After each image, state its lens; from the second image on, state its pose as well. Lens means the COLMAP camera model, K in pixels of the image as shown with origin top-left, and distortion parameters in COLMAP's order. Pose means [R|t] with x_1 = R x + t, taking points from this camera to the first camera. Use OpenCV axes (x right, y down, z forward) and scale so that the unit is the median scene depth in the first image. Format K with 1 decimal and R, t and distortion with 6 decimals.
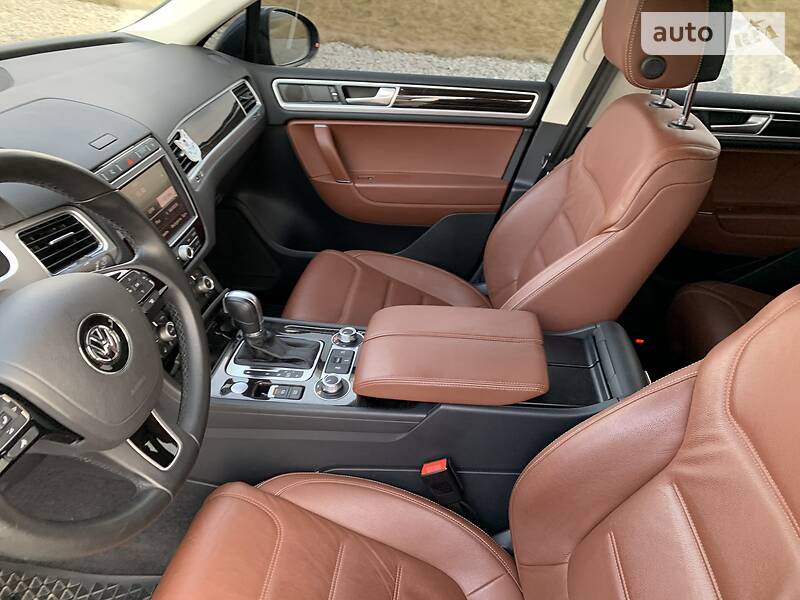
lens RADIAL K [[649.5, 0, 433.6], [0, 649.5, 299.1], [0, 0, 1]] dist [0.035479, -0.048906]
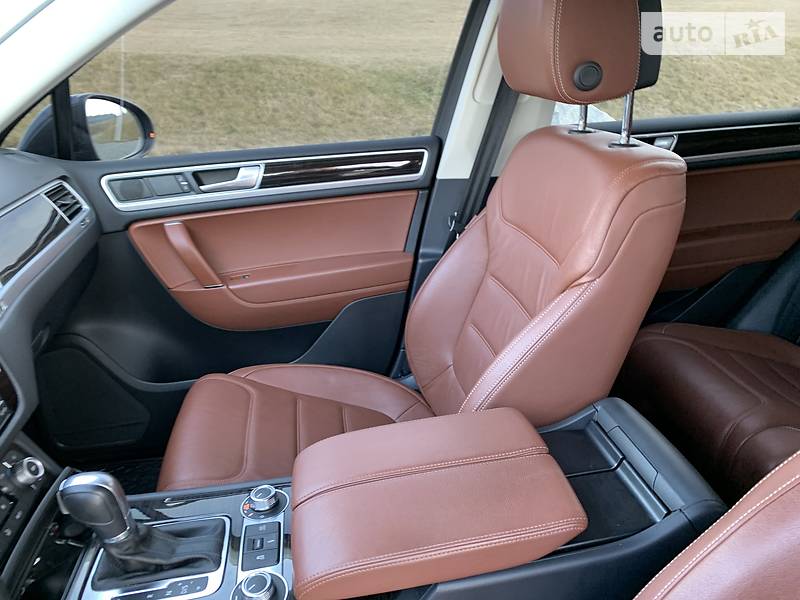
lens RADIAL K [[648.5, 0, 418.4], [0, 648.5, 305.9], [0, 0, 1]] dist [0.067754, -0.116574]
pose [[0.968387, -0.179547, 0.173177, -0.042102], [0.199378, 0.974308, -0.104754, -0.026068], [-0.149919, 0.135970, 0.979304, 0.201796]]
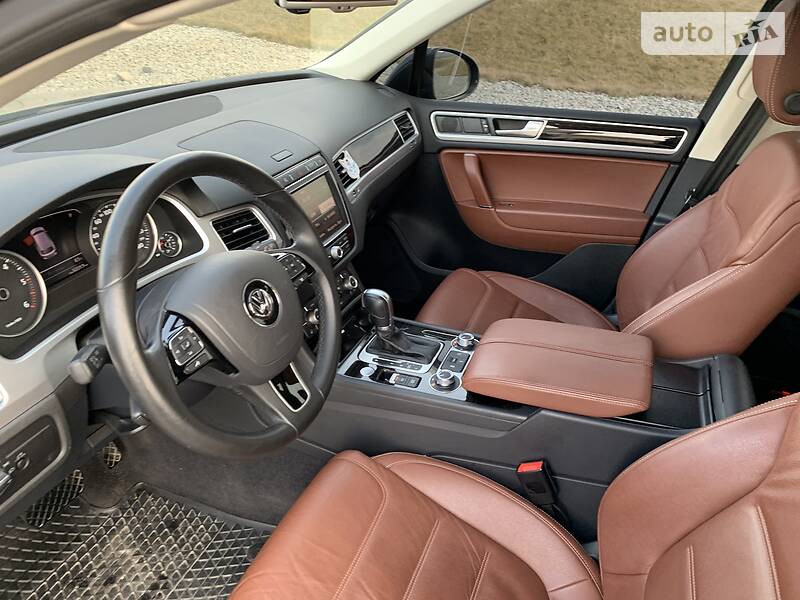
lens RADIAL K [[648.5, 0, 418.4], [0, 648.5, 305.9], [0, 0, 1]] dist [0.067754, -0.116574]
pose [[0.963807, 0.091978, -0.250231, 0.042410], [-0.103048, 0.994178, -0.031476, 0.029752], [0.245879, 0.056123, 0.967674, -0.060906]]
